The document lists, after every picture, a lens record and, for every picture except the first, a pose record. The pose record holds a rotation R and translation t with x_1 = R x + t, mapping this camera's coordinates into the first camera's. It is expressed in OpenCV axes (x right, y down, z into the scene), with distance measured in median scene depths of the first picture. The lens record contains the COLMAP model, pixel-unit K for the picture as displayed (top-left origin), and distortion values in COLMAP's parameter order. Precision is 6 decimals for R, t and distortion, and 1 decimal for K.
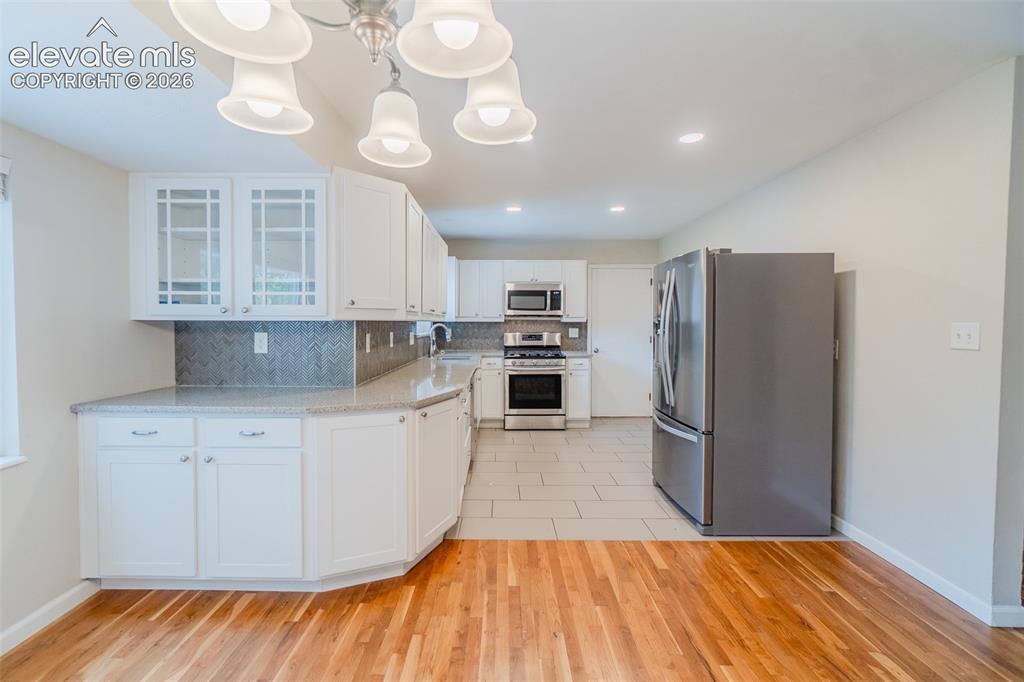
lens RADIAL K [[442.5, 0, 510.7], [0, 442.5, 332.9], [0, 0, 1]] dist [-0.009033, 0.002268]
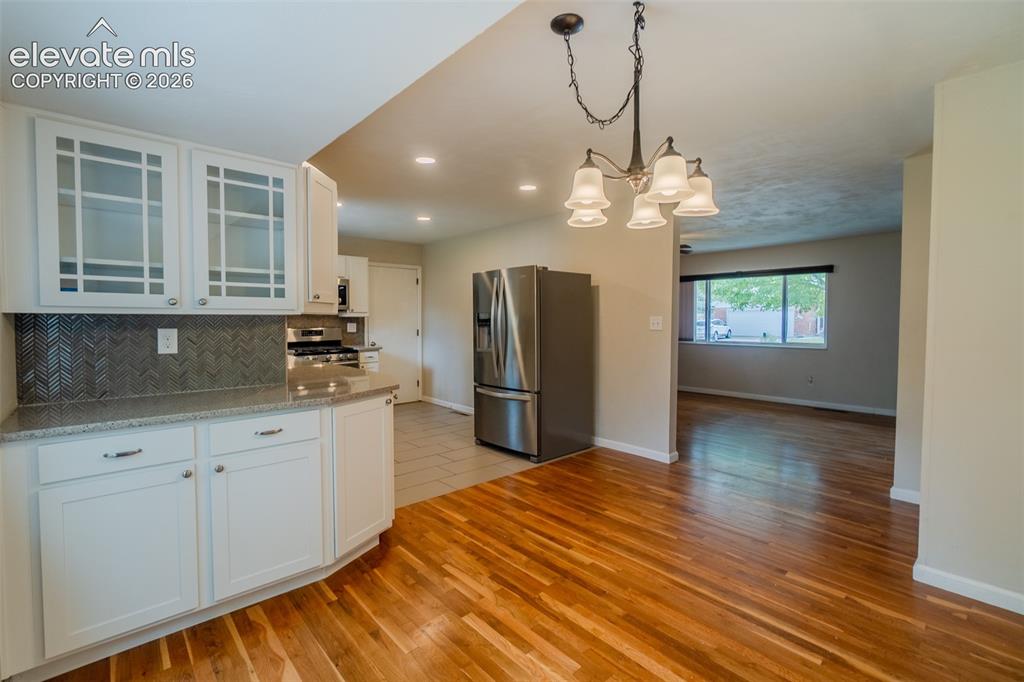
lens RADIAL K [[442.5, 0, 529.4], [0, 442.5, 333.5], [0, 0, 1]] dist [-0.009033, 0.002268]
pose [[0.737738, -0.025887, 0.674591, -0.713213], [0.018460, 0.999664, 0.018174, 0.006424], [-0.674835, -0.000955, 0.737968, -0.075875]]
